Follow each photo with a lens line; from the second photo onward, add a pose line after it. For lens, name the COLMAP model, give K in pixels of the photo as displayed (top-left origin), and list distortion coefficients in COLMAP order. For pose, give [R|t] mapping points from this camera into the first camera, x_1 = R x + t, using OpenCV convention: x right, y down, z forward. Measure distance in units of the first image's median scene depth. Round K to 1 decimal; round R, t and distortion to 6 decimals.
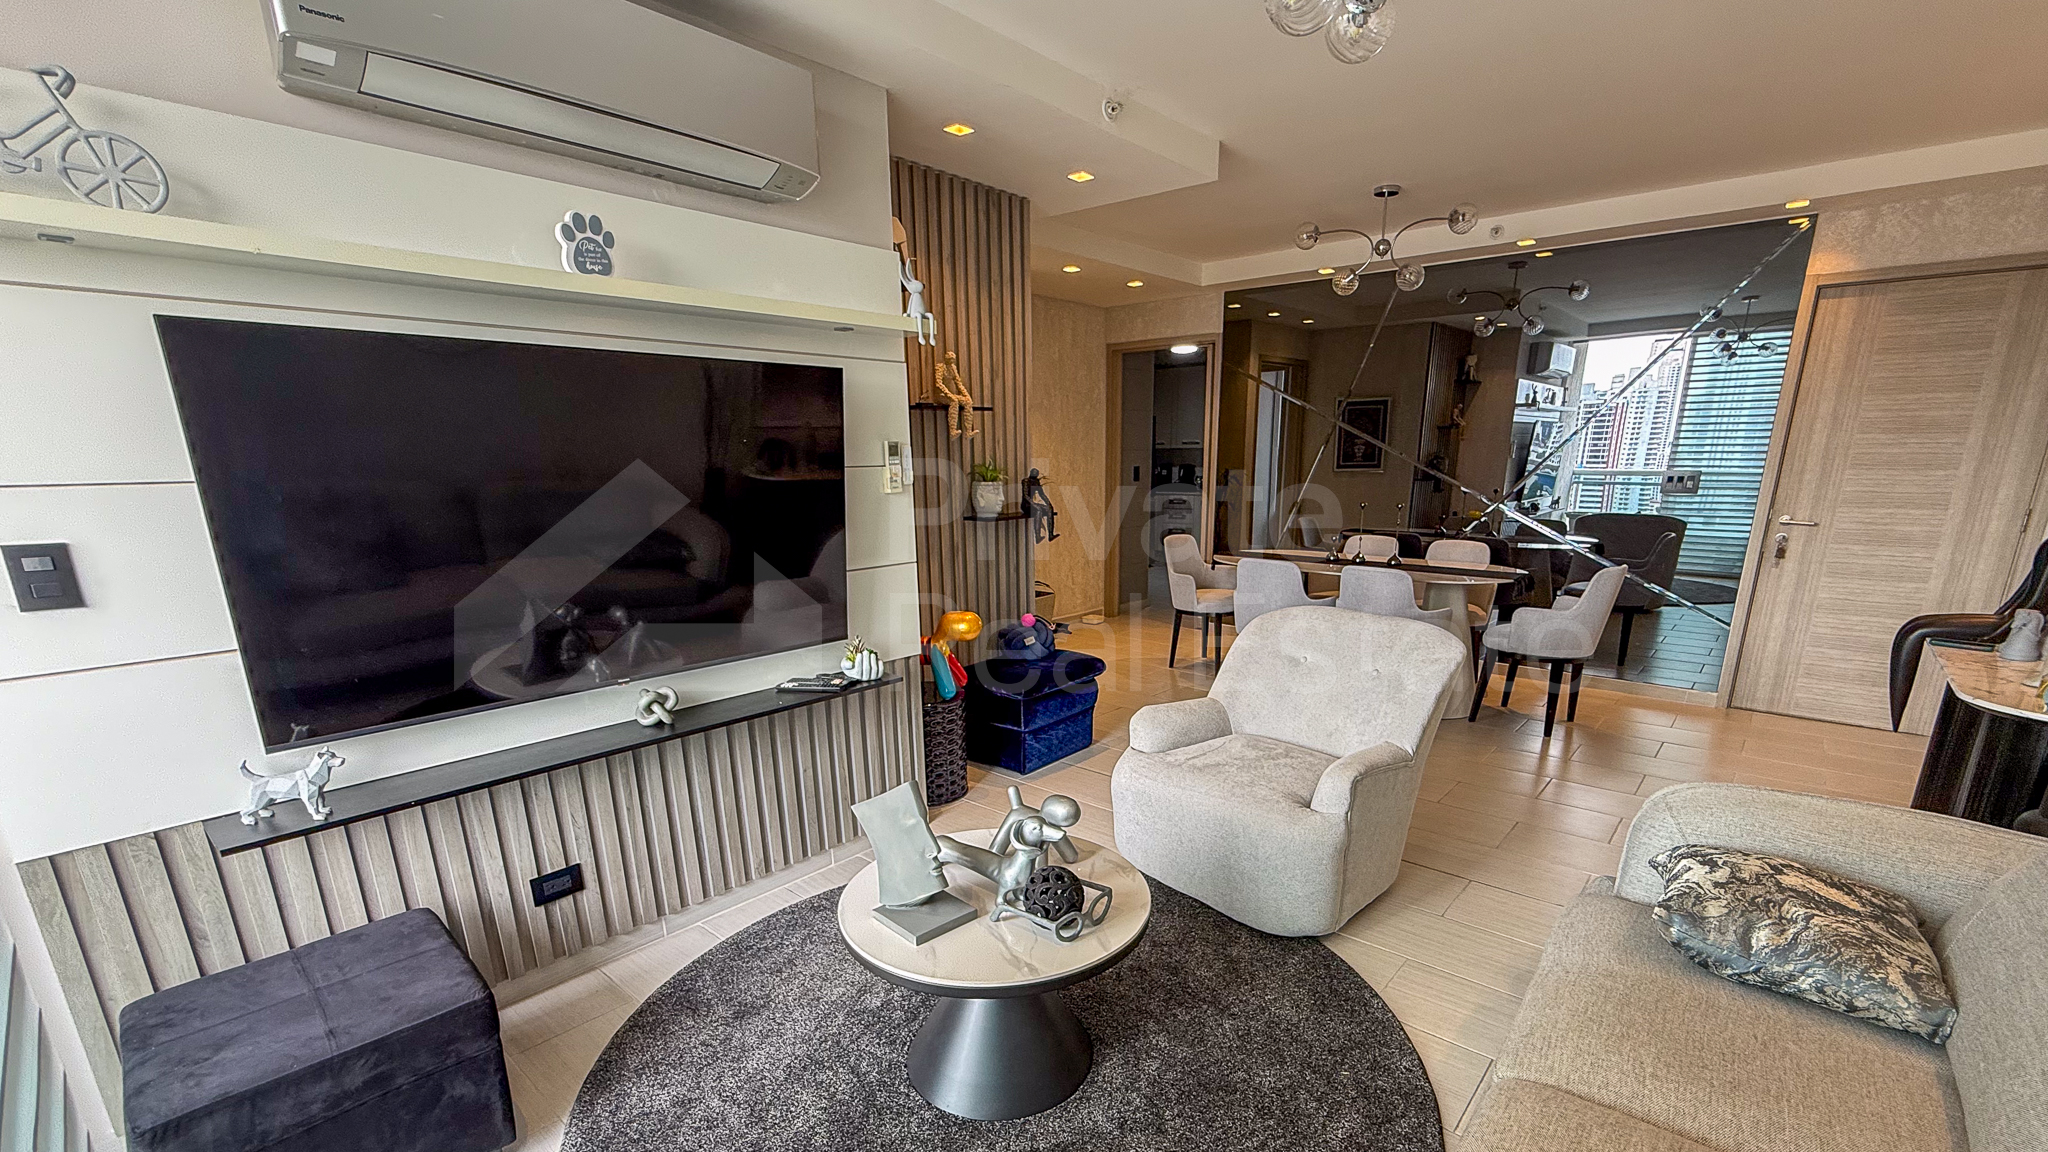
lens RADIAL K [[847.6, 0, 1060.4], [0, 847.6, 678.6], [0, 0, 1]] dist [0.000161, 0.000265]
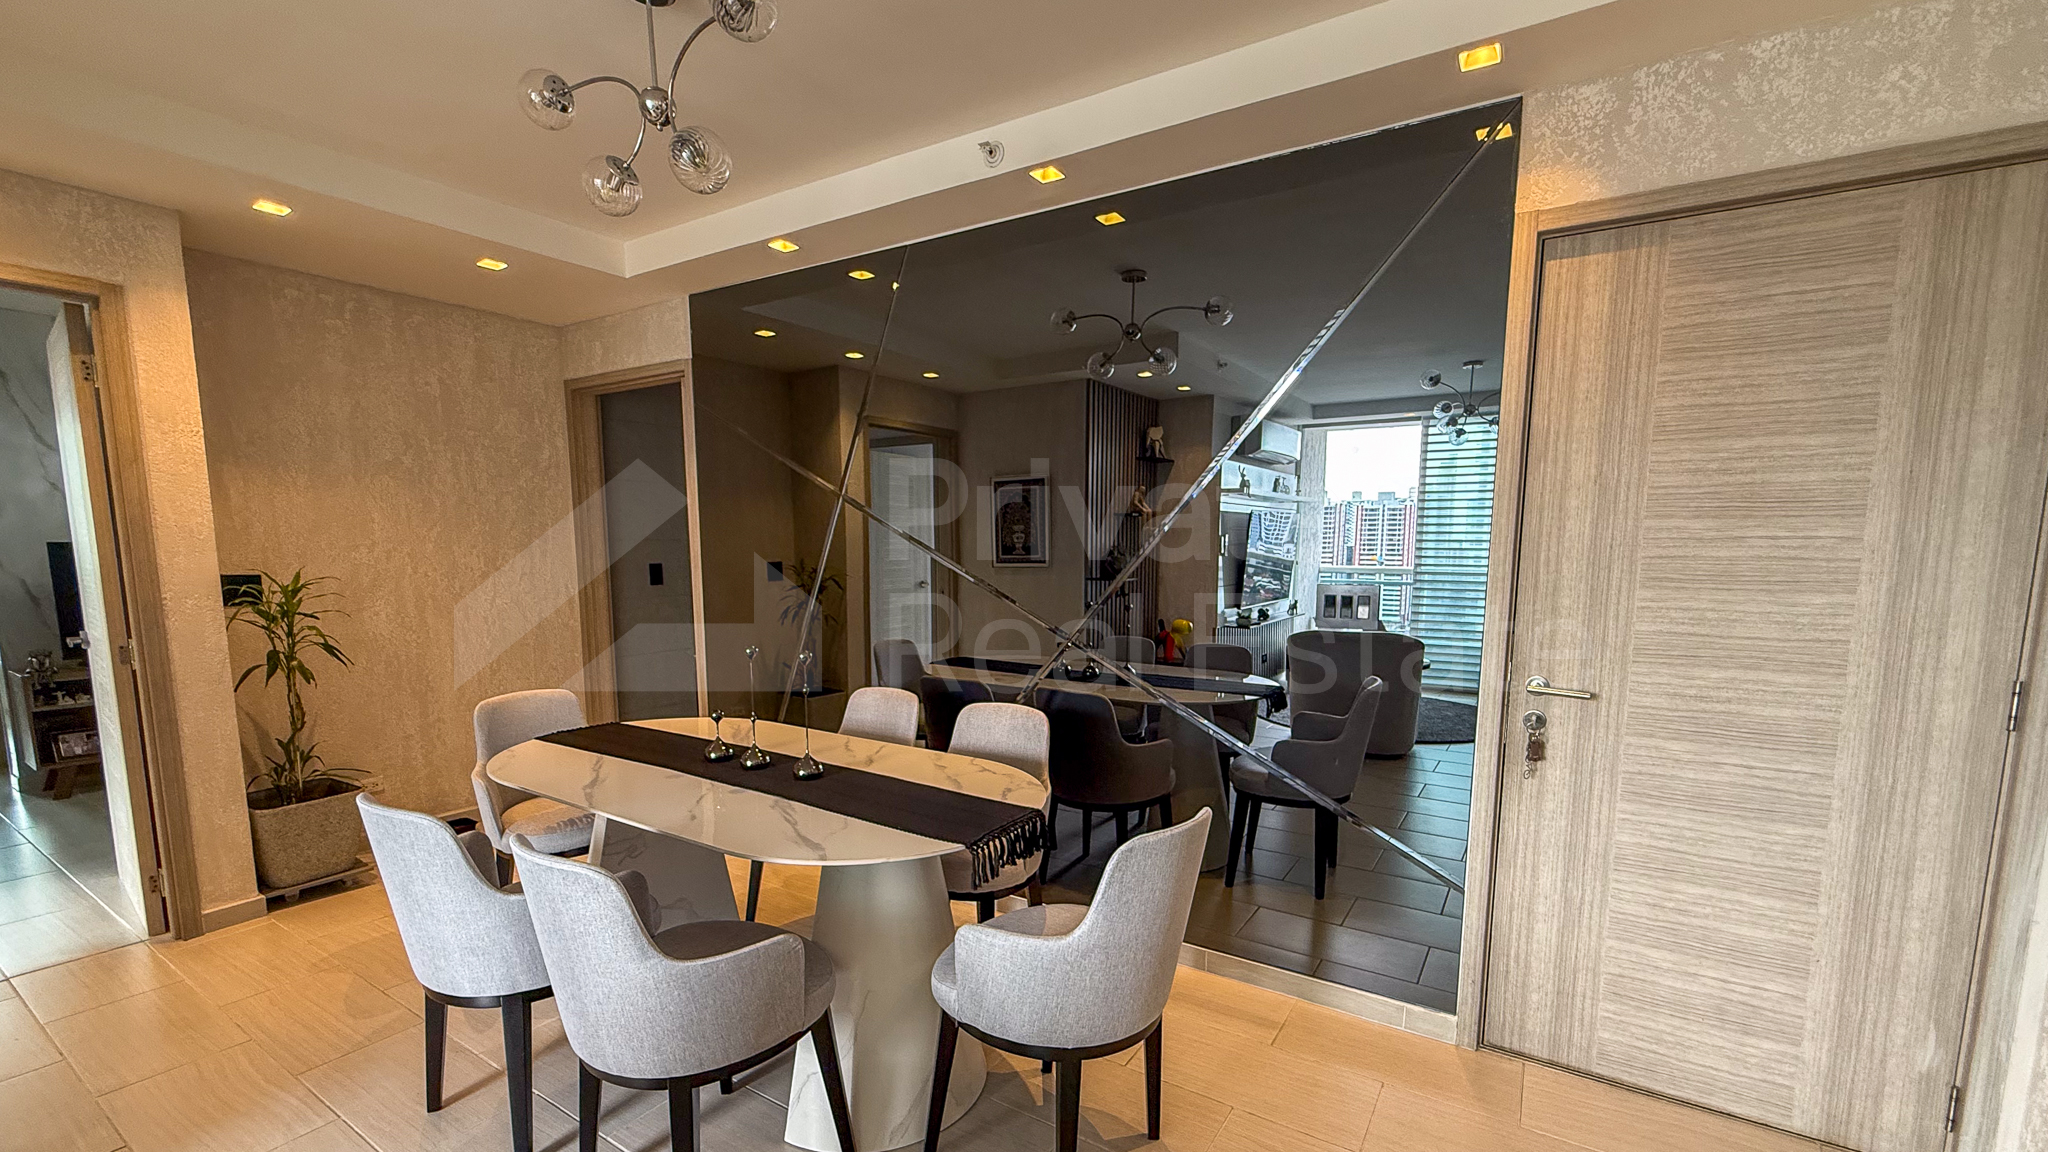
lens RADIAL K [[862.7, 0, 1002.3], [0, 862.7, 641.5], [0, 0, 1]] dist [-0.000765, -0.000304]
pose [[0.991132, -0.005920, 0.132747, 0.489988], [0.025611, 0.988786, -0.147125, -0.150195], [-0.130388, 0.149220, 0.980170, 0.555355]]
